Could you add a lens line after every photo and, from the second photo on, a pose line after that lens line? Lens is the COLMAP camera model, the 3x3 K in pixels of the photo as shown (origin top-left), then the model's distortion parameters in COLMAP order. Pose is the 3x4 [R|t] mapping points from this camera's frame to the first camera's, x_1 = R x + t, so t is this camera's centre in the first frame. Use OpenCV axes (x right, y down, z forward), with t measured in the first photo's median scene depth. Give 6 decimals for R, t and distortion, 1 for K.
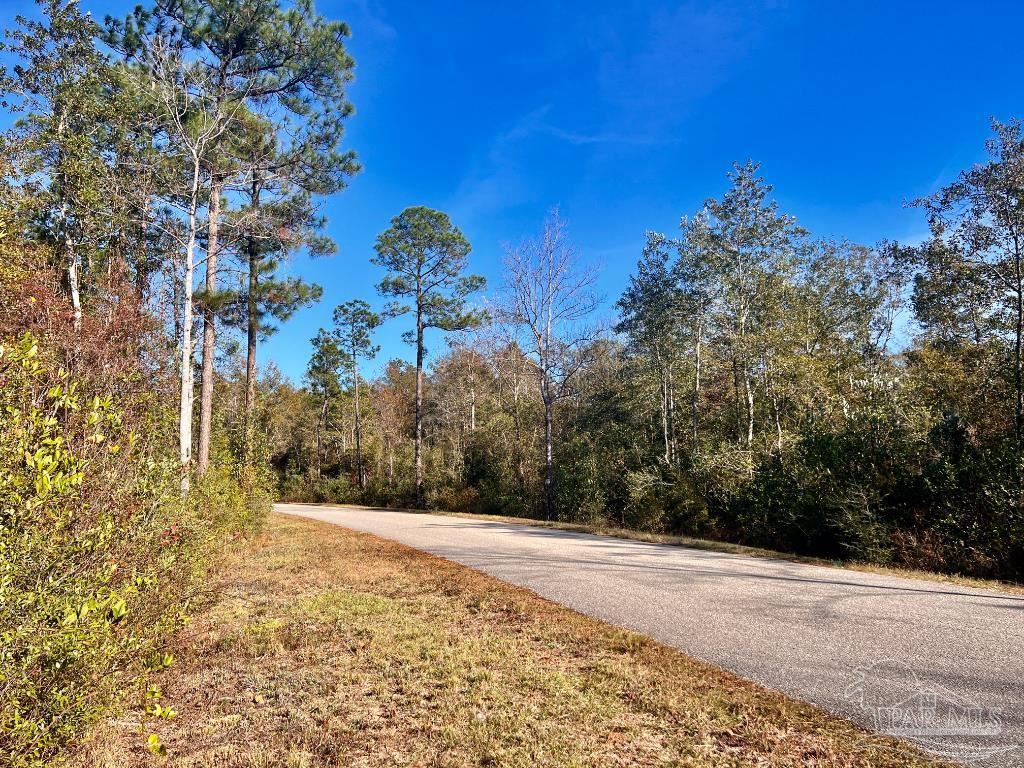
lens RADIAL K [[764.6, 0, 510.1], [0, 764.6, 386.9], [0, 0, 1]] dist [0.074111, -0.080073]
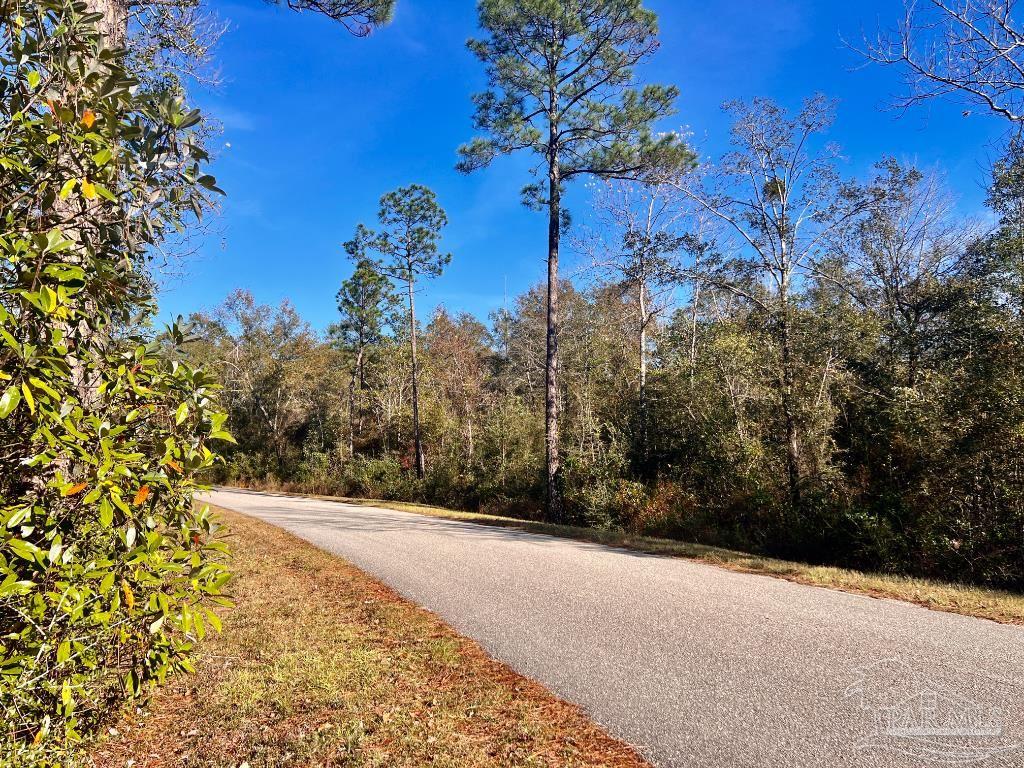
lens RADIAL K [[764.6, 0, 522.7], [0, 764.6, 384.1], [0, 0, 1]] dist [0.074111, -0.080073]
pose [[0.999766, 0.019185, -0.010005, -0.177506], [-0.019038, 0.999713, 0.014553, 0.078486], [0.010281, -0.014359, 0.999844, 0.623273]]
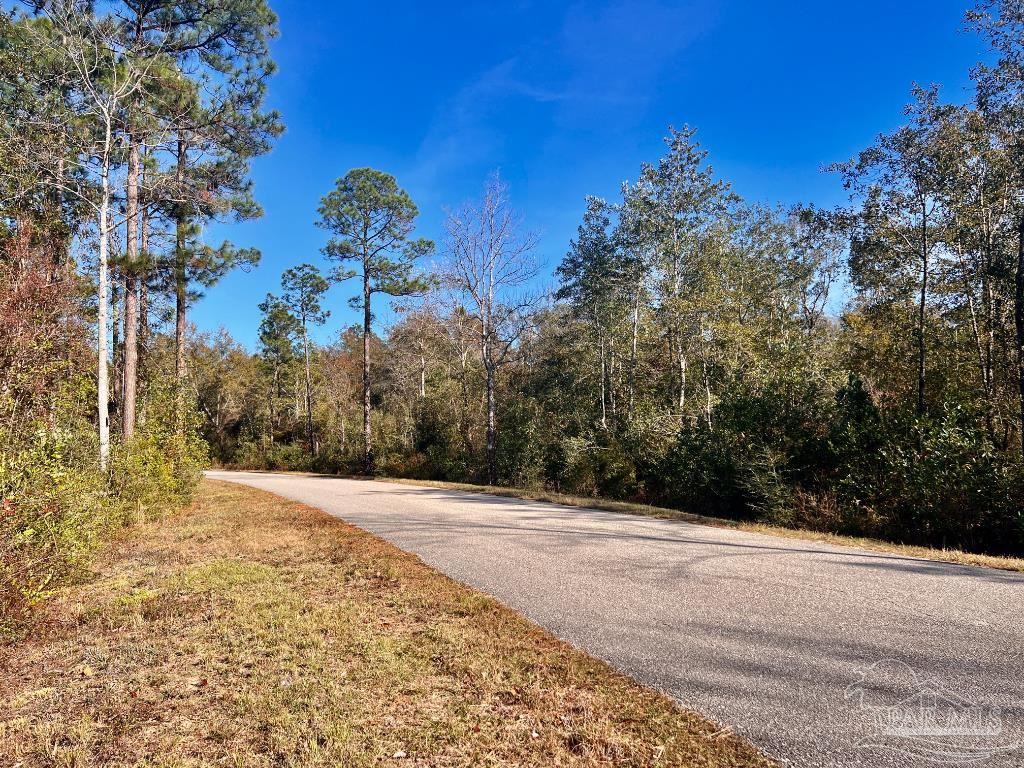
lens RADIAL K [[764.6, 0, 510.1], [0, 764.6, 389.9], [0, 0, 1]] dist [0.074111, -0.080073]
pose [[0.998962, -0.007512, 0.044937, 0.028410], [0.005257, 0.998730, 0.050102, -0.001512], [-0.045256, -0.049814, 0.997733, -0.002115]]
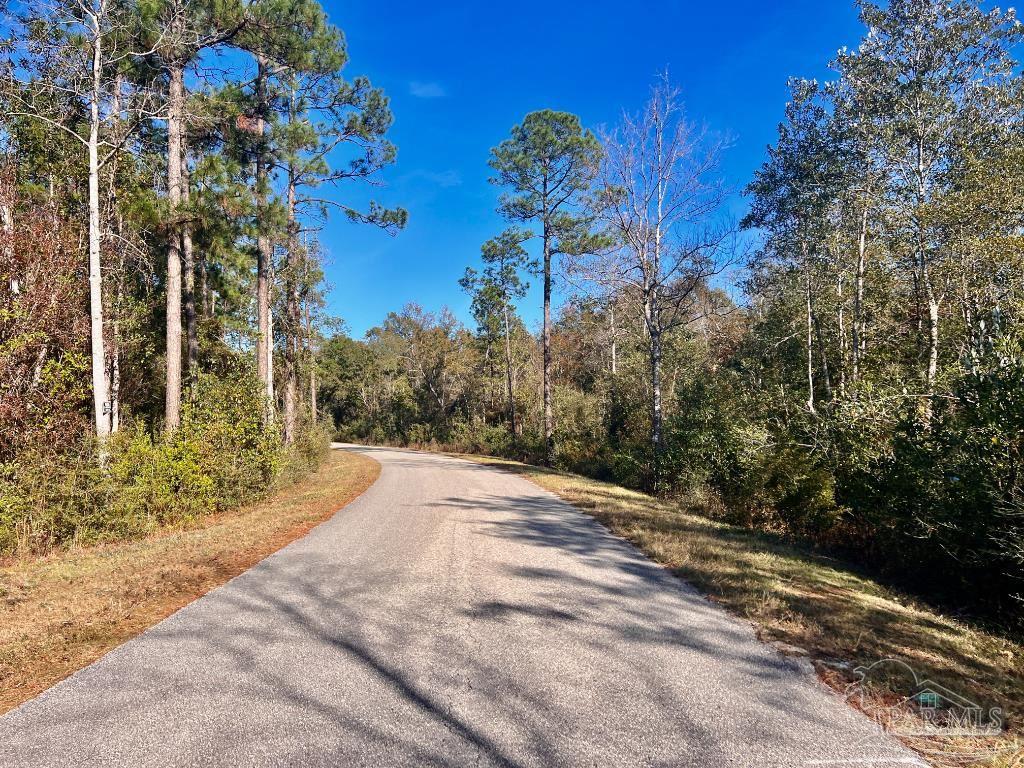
lens RADIAL K [[764.6, 0, 498.1], [0, 764.6, 385.7], [0, 0, 1]] dist [0.074111, -0.080073]
pose [[0.952100, -0.017517, -0.305283, 0.121190], [0.038757, 0.997219, 0.063651, 0.015949], [0.303319, -0.072434, 0.950132, 0.209580]]
